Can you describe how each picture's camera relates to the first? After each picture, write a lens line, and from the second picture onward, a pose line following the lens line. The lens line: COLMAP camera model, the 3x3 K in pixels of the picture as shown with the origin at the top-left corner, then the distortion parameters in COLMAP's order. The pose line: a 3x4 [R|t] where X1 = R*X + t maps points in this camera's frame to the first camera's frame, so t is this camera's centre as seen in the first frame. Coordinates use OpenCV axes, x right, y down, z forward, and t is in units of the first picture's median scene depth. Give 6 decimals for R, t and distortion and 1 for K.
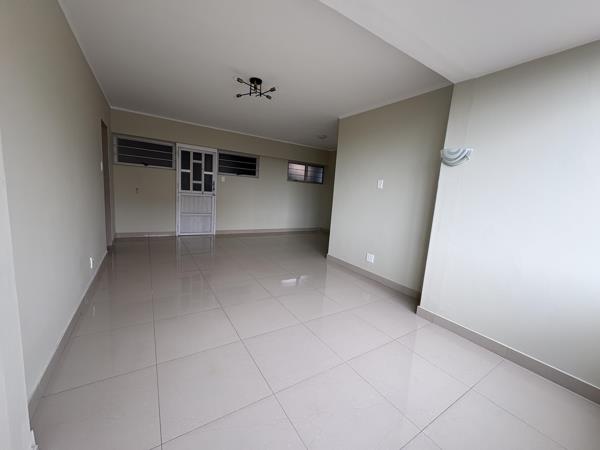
lens RADIAL K [[239.2, 0, 300.0], [0, 239.2, 225.0], [0, 0, 1]] dist [0.001686, 0.000103]
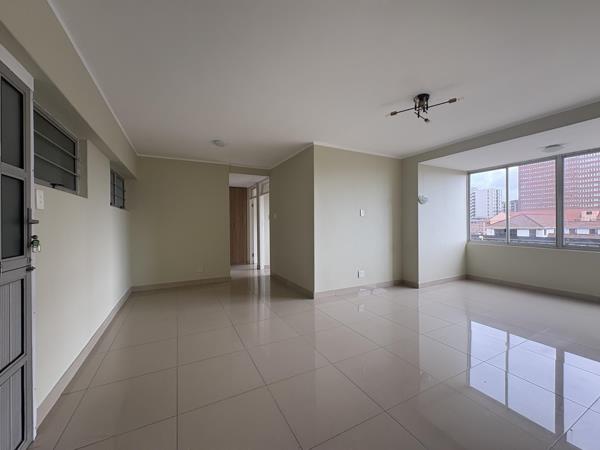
lens RADIAL K [[239.2, 0, 300.0], [0, 239.2, 225.0], [0, 0, 1]] dist [0.001686, 0.000103]
pose [[0.100080, -0.073959, 0.992227, -0.582342], [0.155006, 0.986217, 0.057877, -0.140709], [-0.982831, 0.148008, 0.110165, 0.728489]]
